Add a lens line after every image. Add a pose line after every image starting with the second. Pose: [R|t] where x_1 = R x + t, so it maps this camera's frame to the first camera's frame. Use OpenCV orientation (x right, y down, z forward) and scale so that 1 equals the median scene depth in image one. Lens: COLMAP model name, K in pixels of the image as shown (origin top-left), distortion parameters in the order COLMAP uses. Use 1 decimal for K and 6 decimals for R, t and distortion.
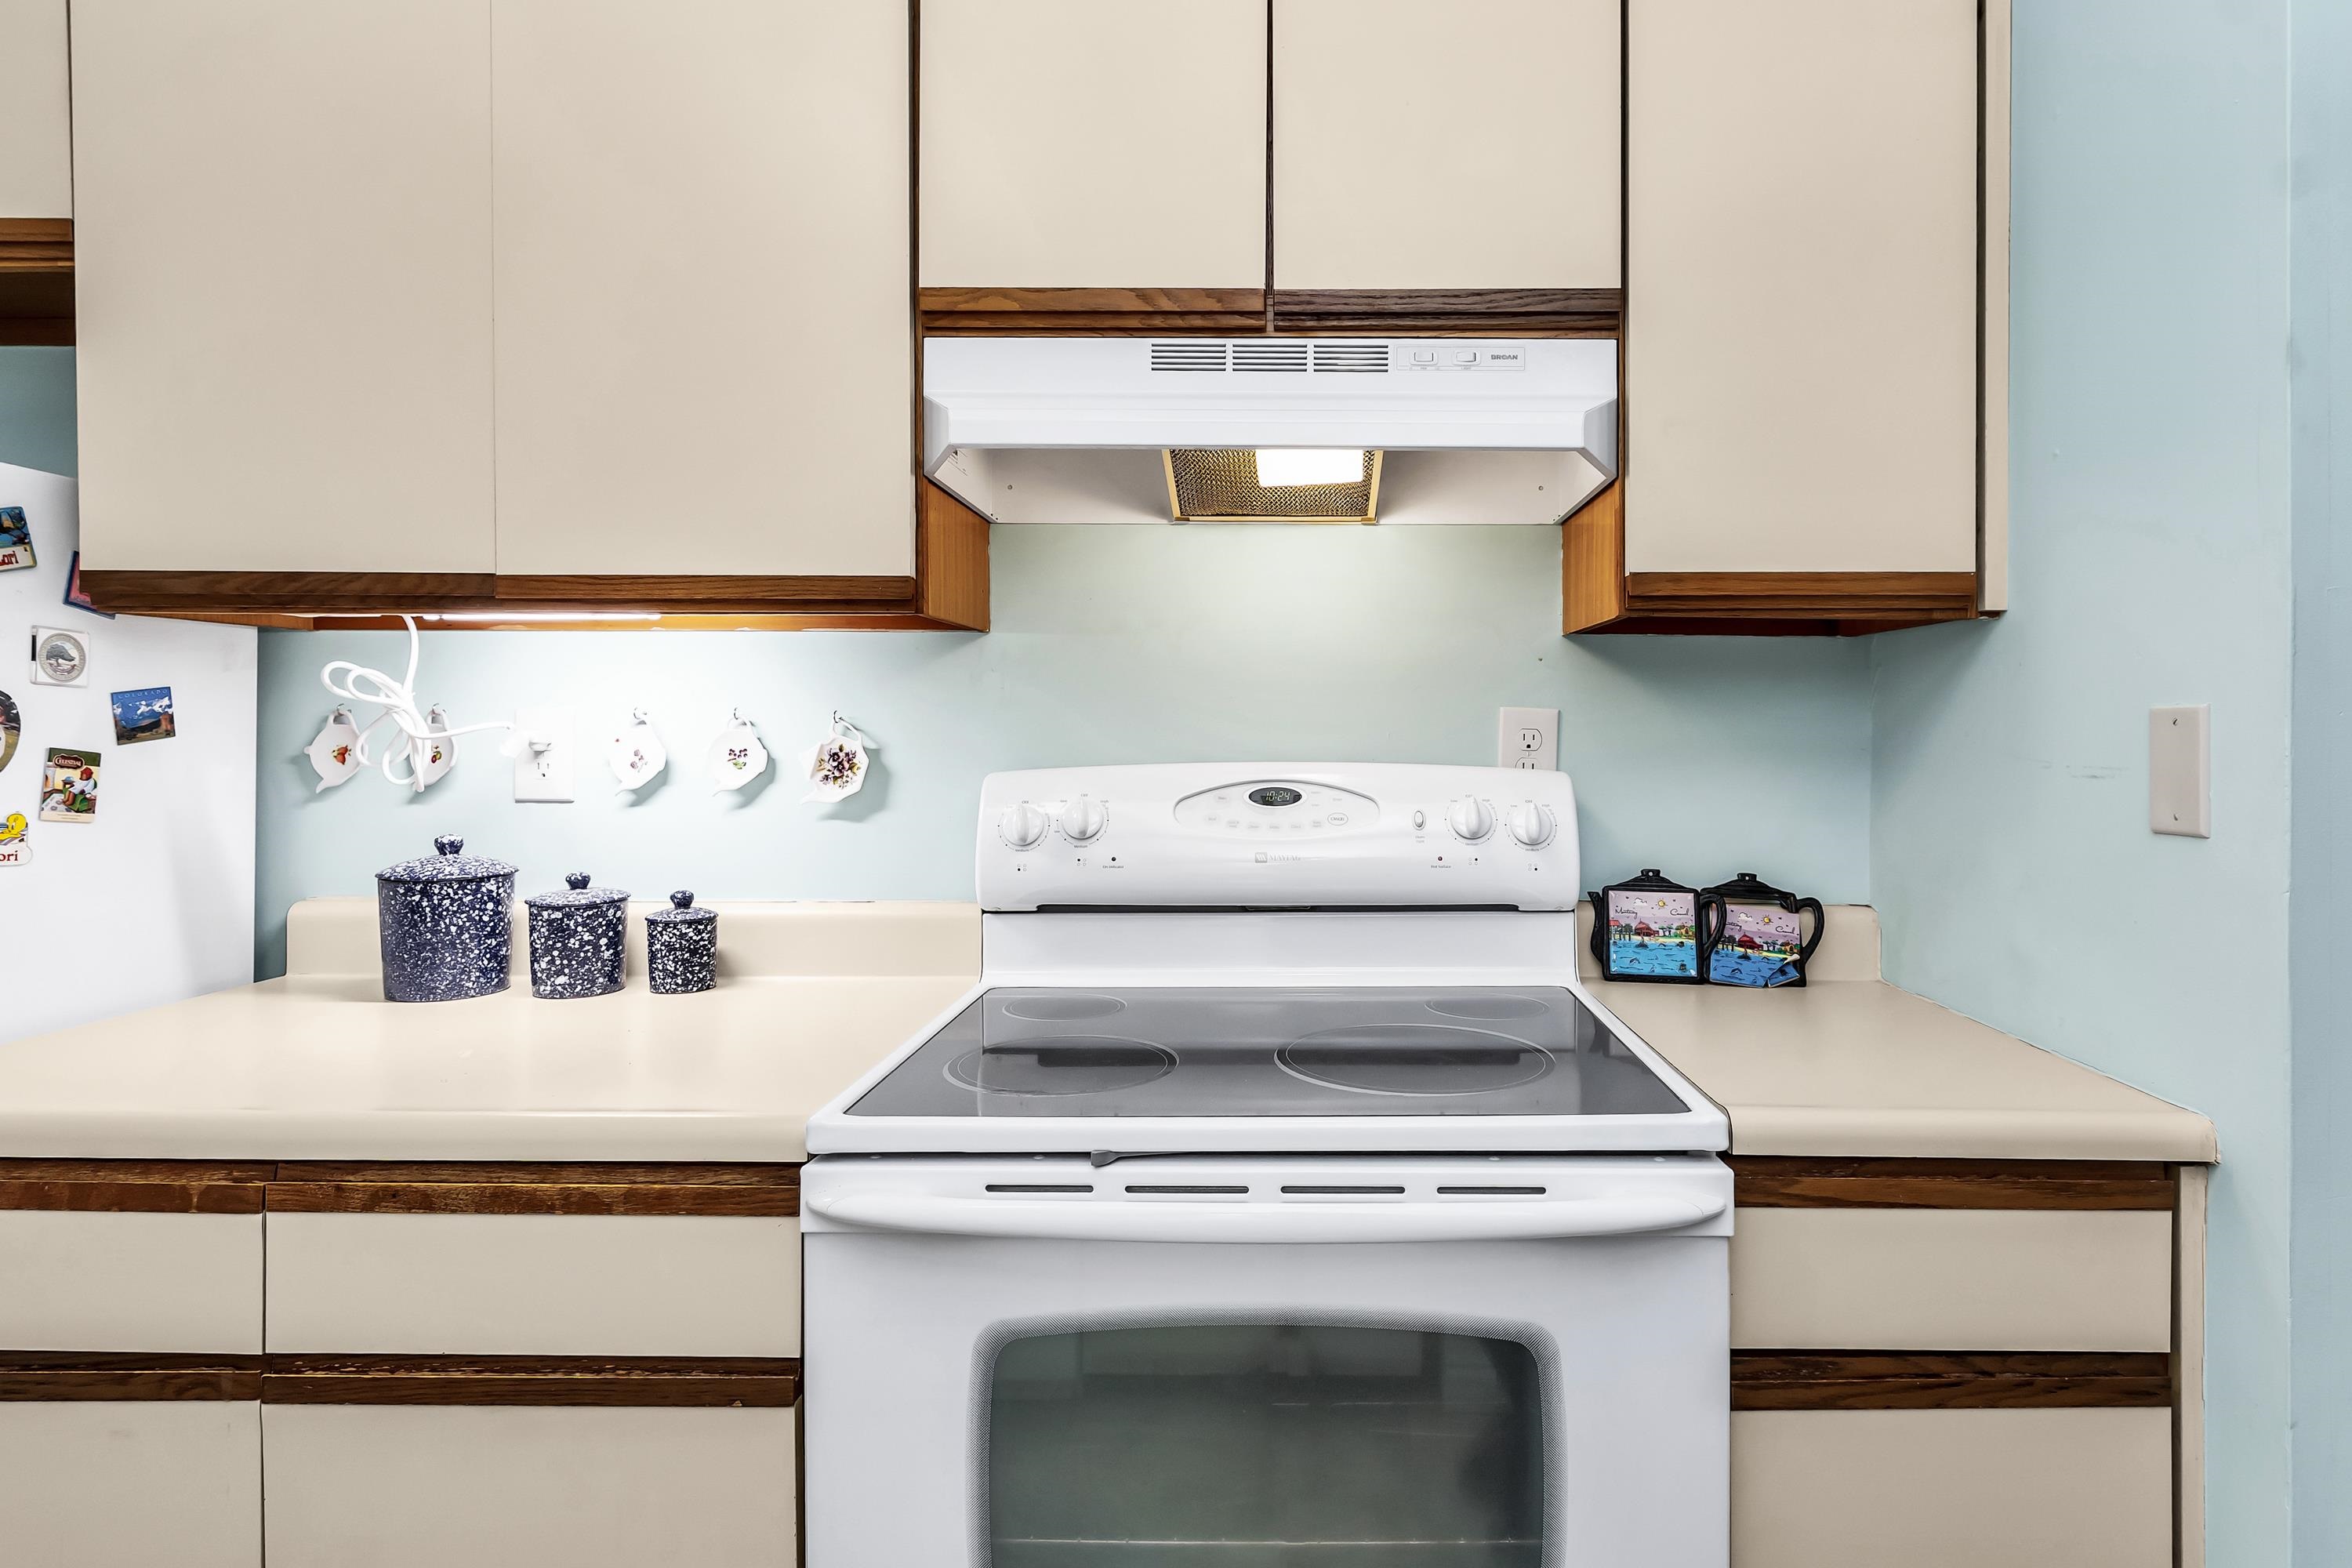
lens RADIAL K [[1254.9, 0, 1279.3], [0, 1254.9, 749.3], [0, 0, 1]] dist [-0.002702, 0.000389]
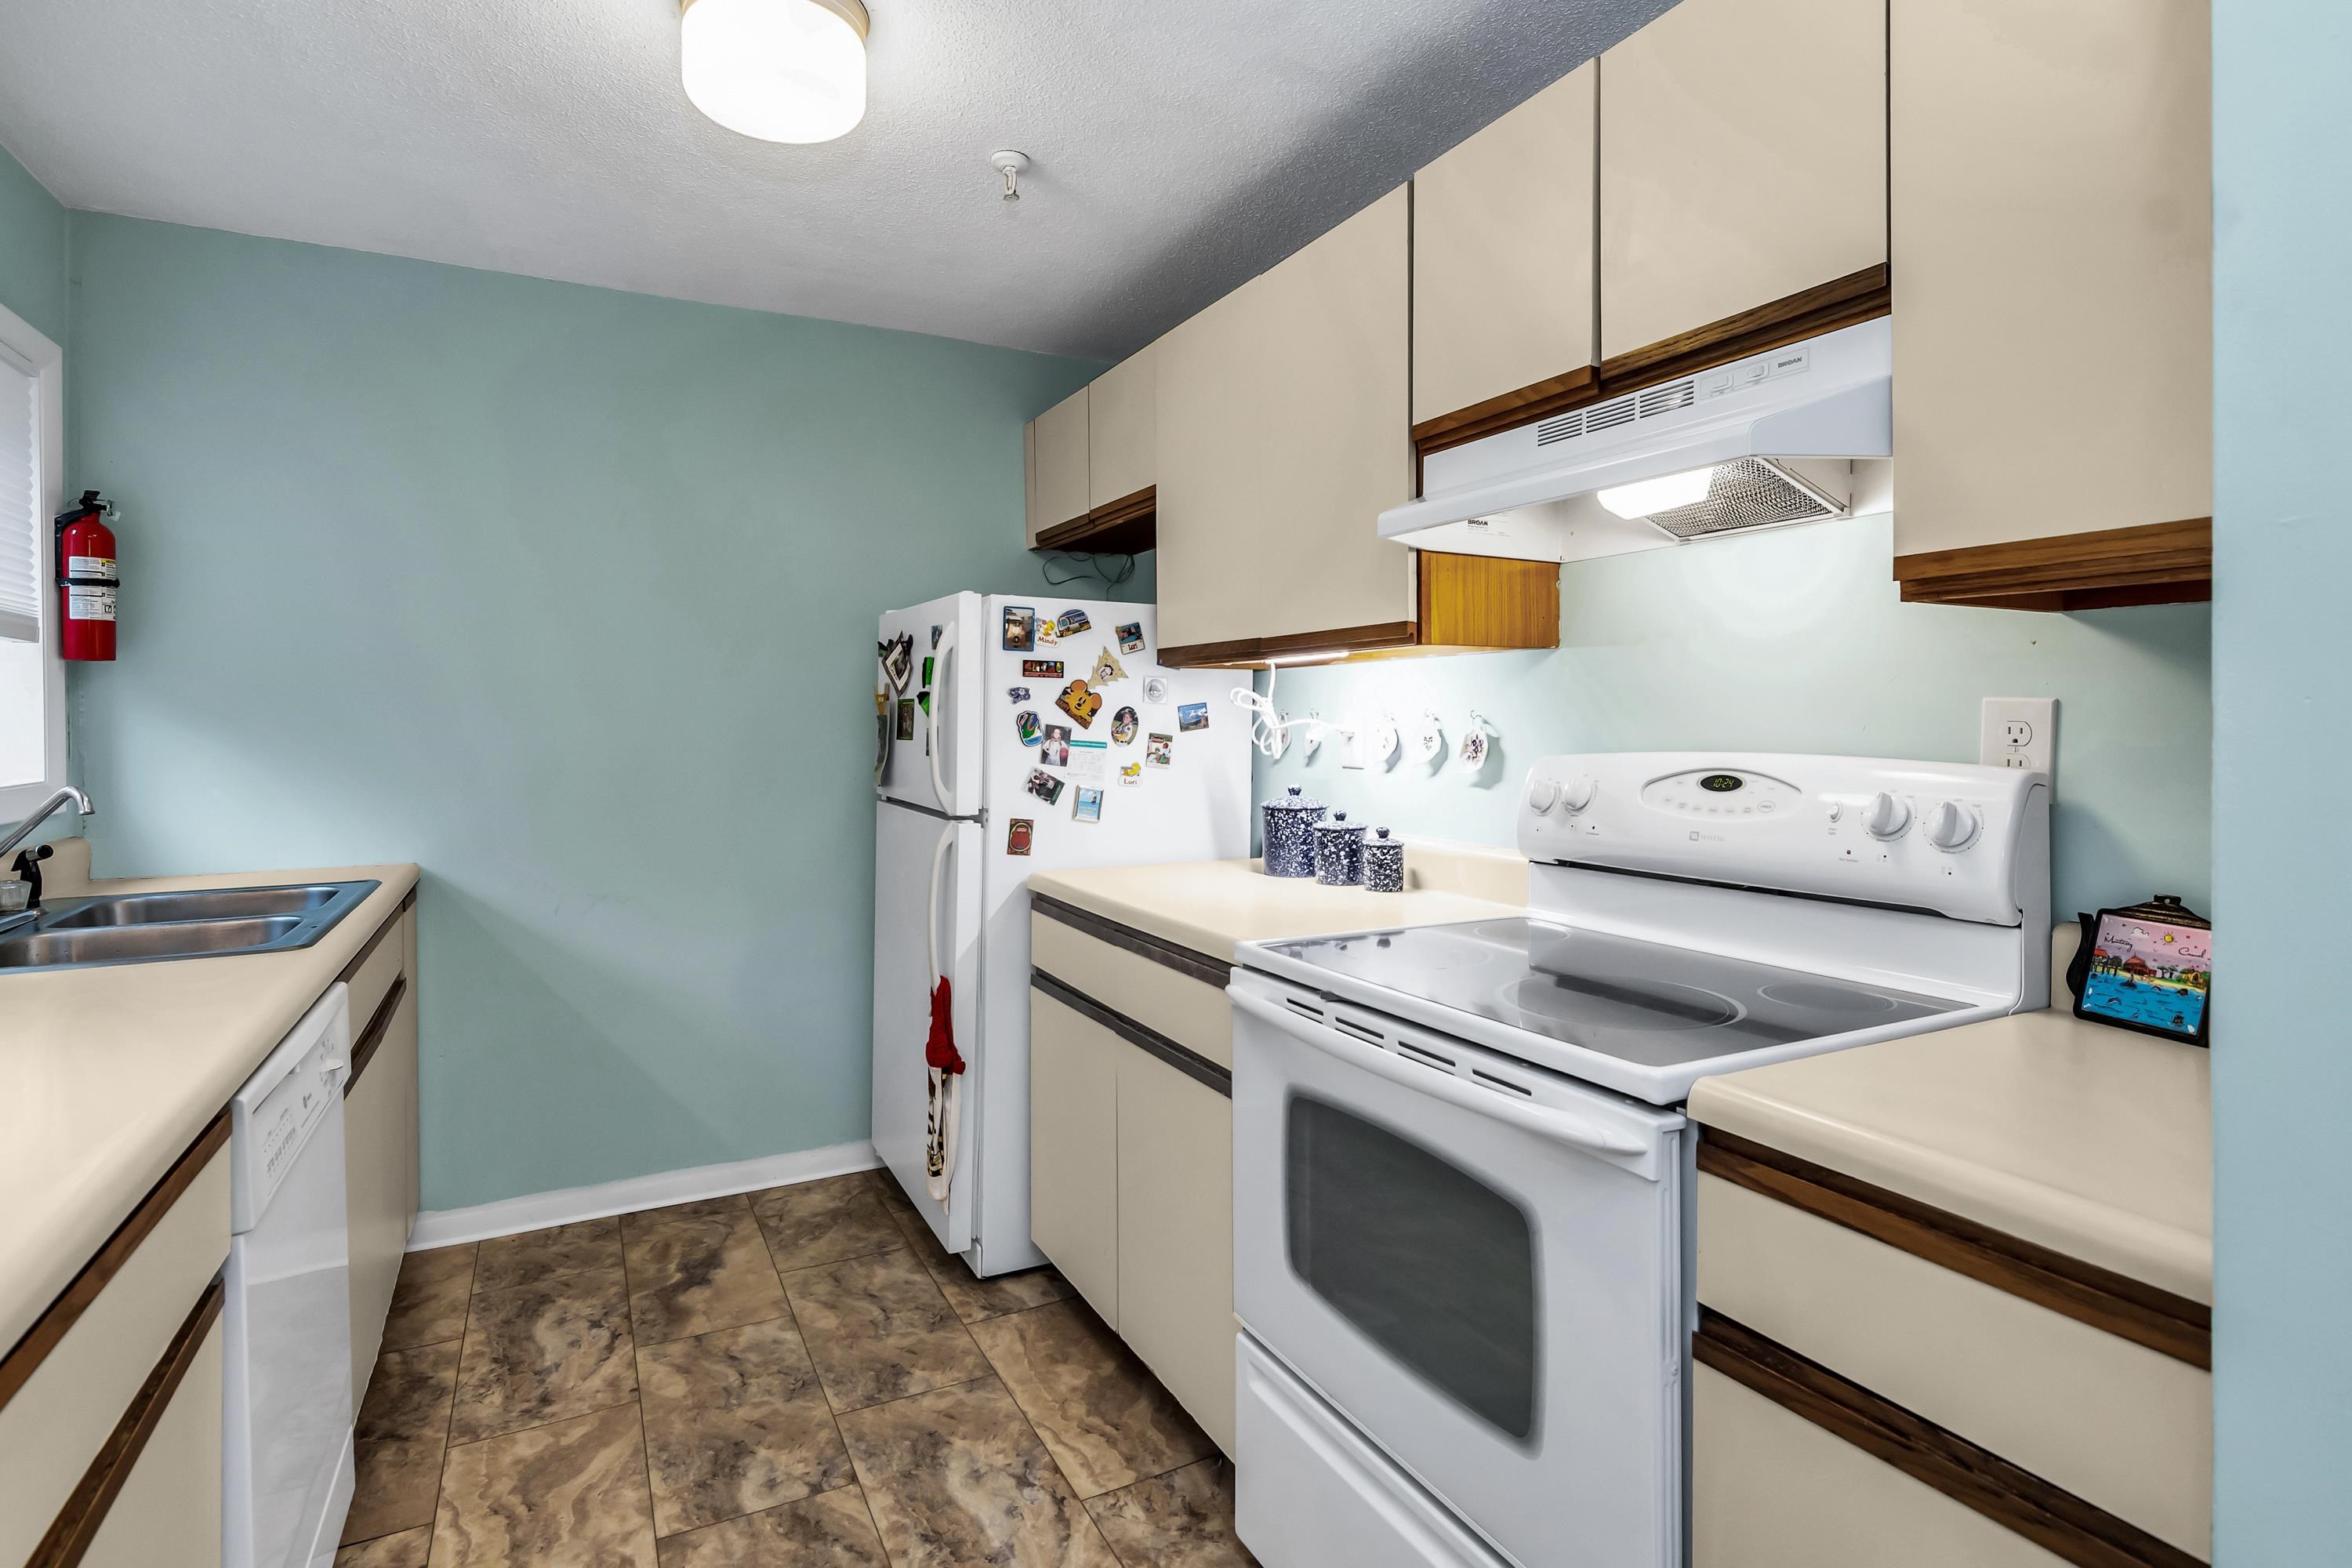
lens RADIAL K [[1171.3, 0, 1169.4], [0, 1171.3, 740.8], [0, 0, 1]] dist [-0.002619, -0.000023]
pose [[0.462653, 0.011379, -0.886467, 0.709948], [-0.009607, 0.999923, 0.007821, -0.003355], [0.886487, 0.004898, 0.462727, 0.091856]]
